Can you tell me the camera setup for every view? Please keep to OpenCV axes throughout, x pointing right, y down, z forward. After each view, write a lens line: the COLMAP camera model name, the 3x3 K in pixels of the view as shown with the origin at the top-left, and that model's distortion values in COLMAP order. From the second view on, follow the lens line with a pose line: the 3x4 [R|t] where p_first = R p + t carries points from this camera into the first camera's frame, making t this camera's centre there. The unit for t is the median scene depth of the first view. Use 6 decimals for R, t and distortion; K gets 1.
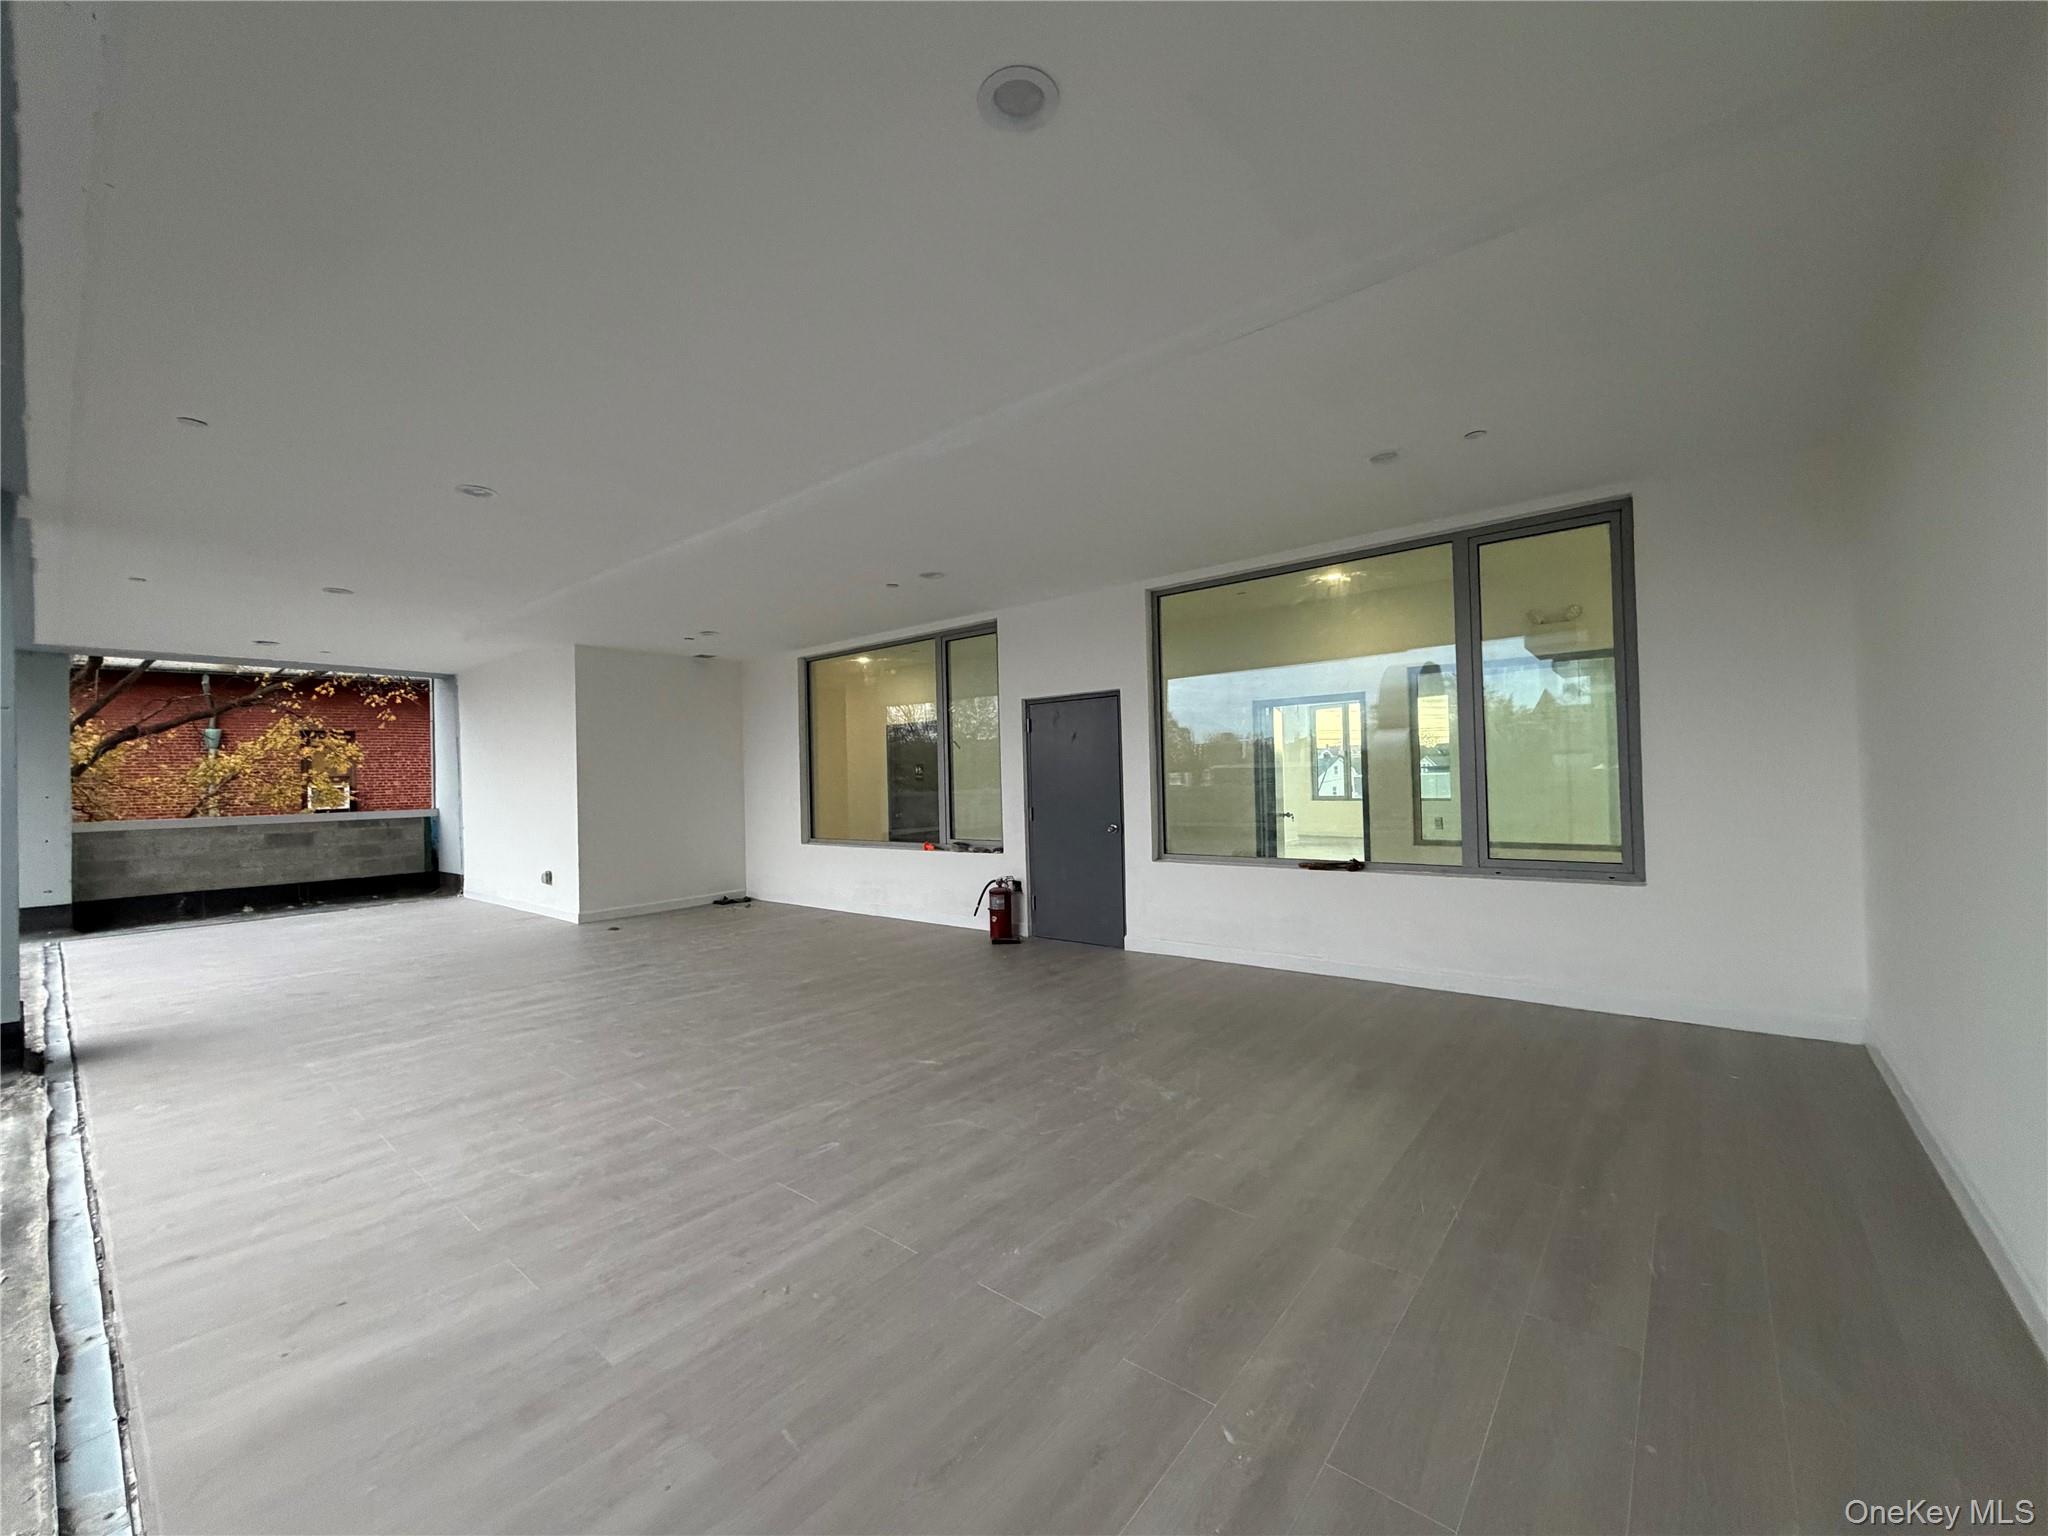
lens RADIAL K [[816.0, 0, 1025.6], [0, 816.0, 769.9], [0, 0, 1]] dist [0.000128, -0.000357]
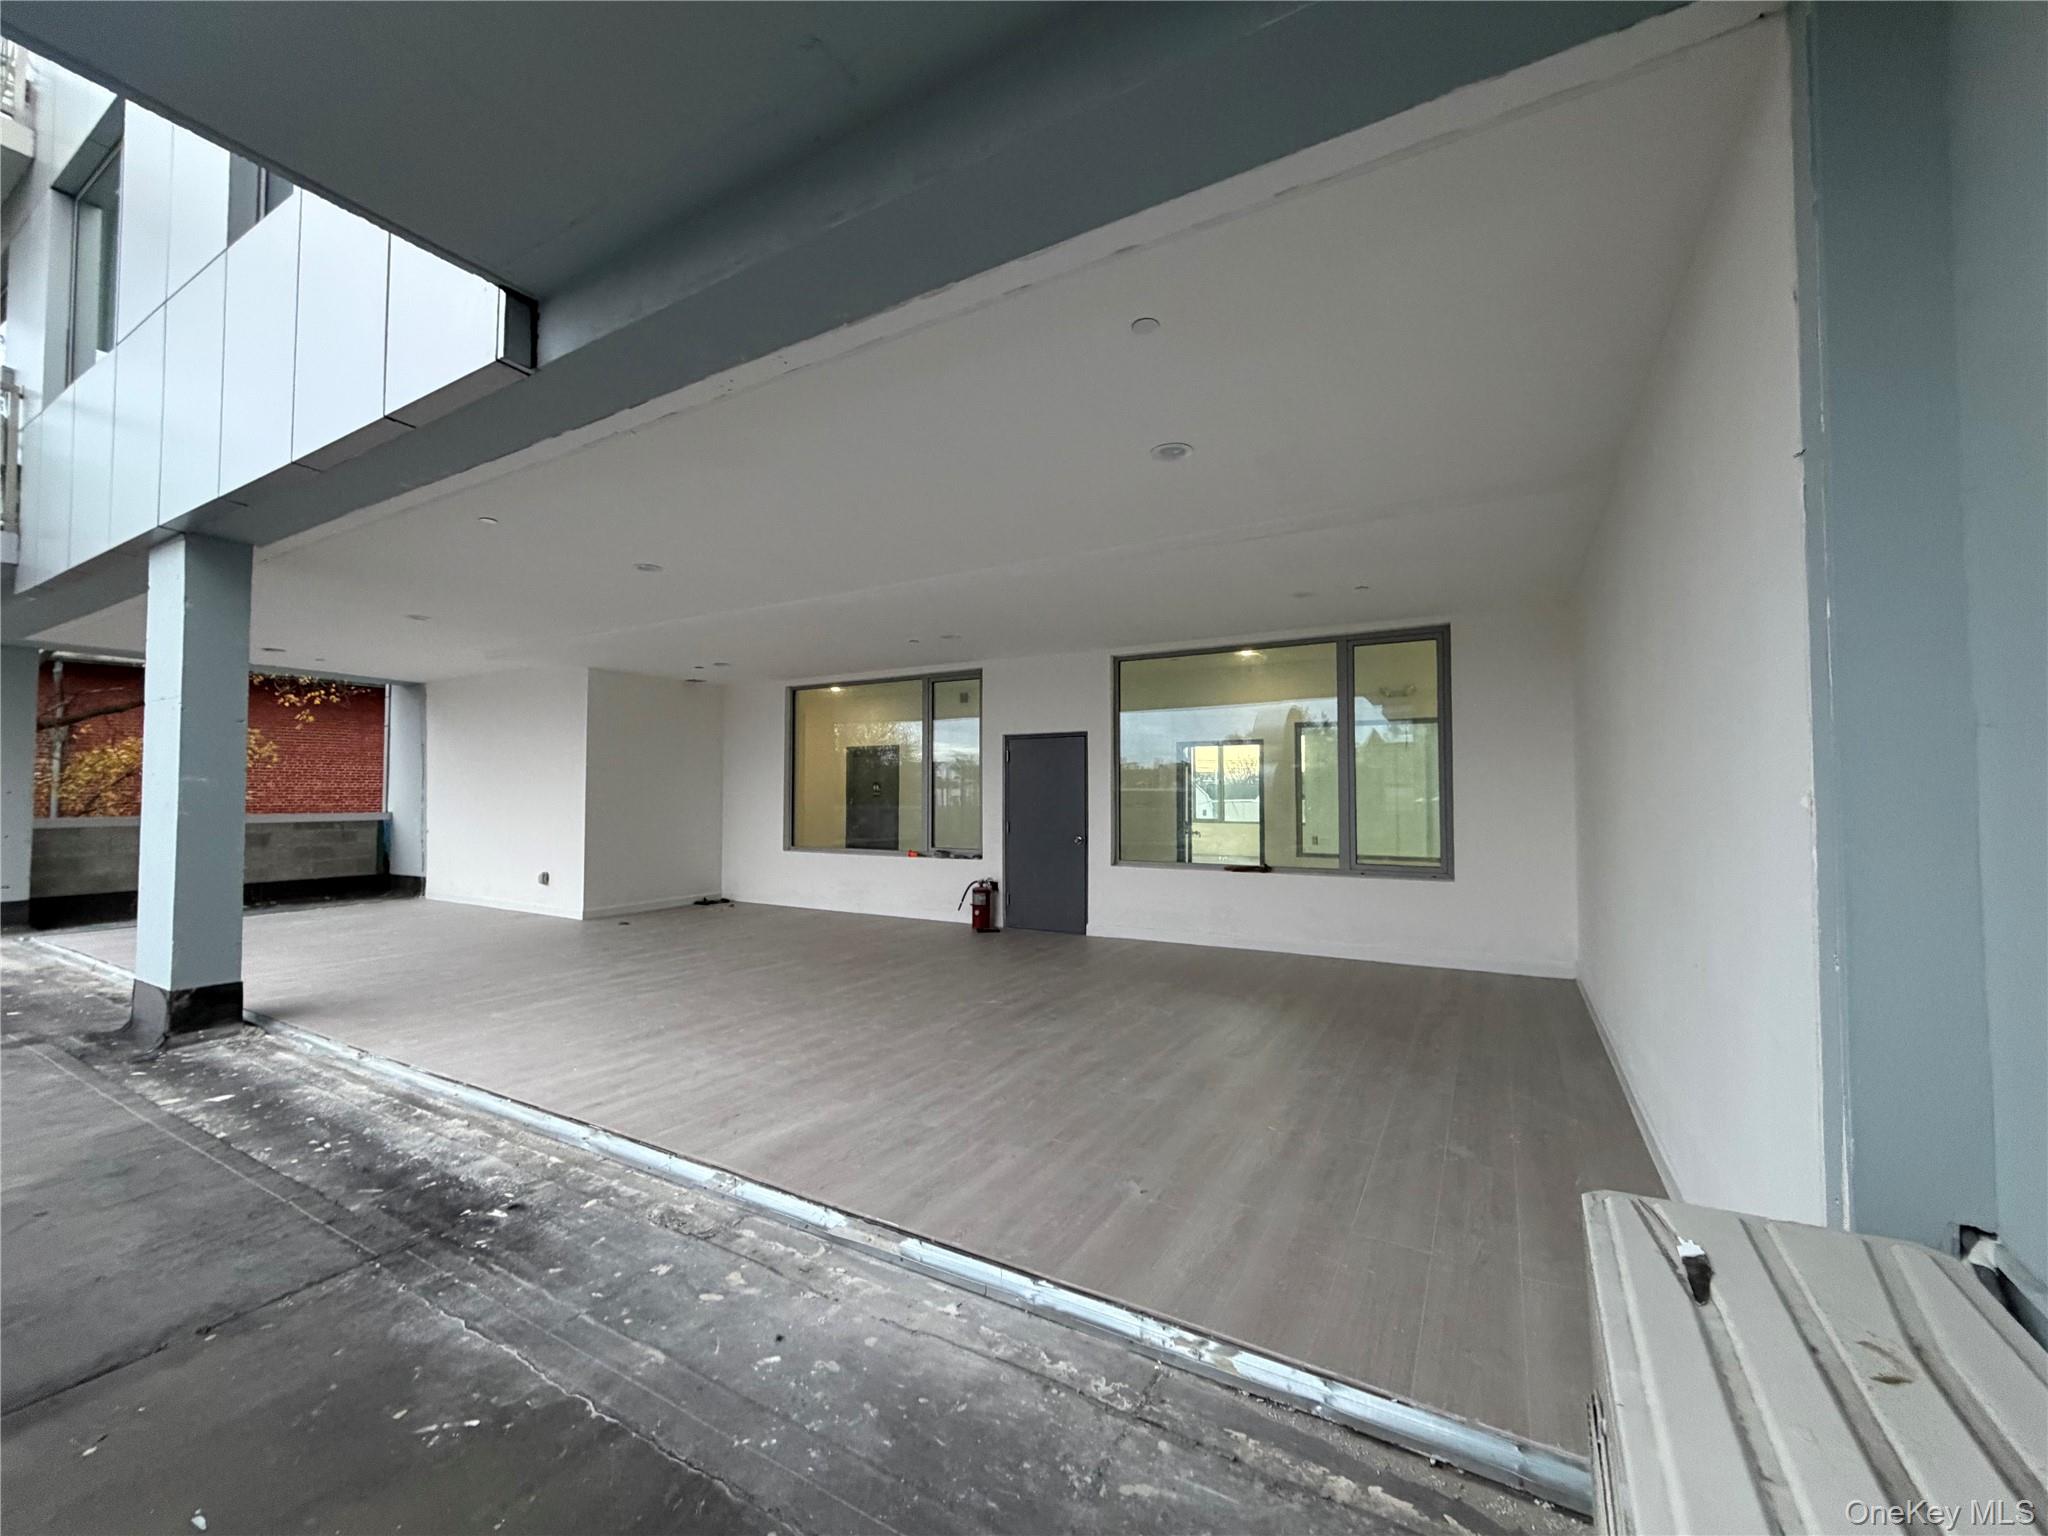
lens RADIAL K [[816.0, 0, 1026.6], [0, 816.0, 769.4], [0, 0, 1]] dist [0.000128, -0.000357]
pose [[0.985557, 0.030753, 0.166527, -0.192837], [-0.027009, 0.999330, -0.024705, -0.004359], [-0.167175, 0.019850, 0.985727, -0.248662]]
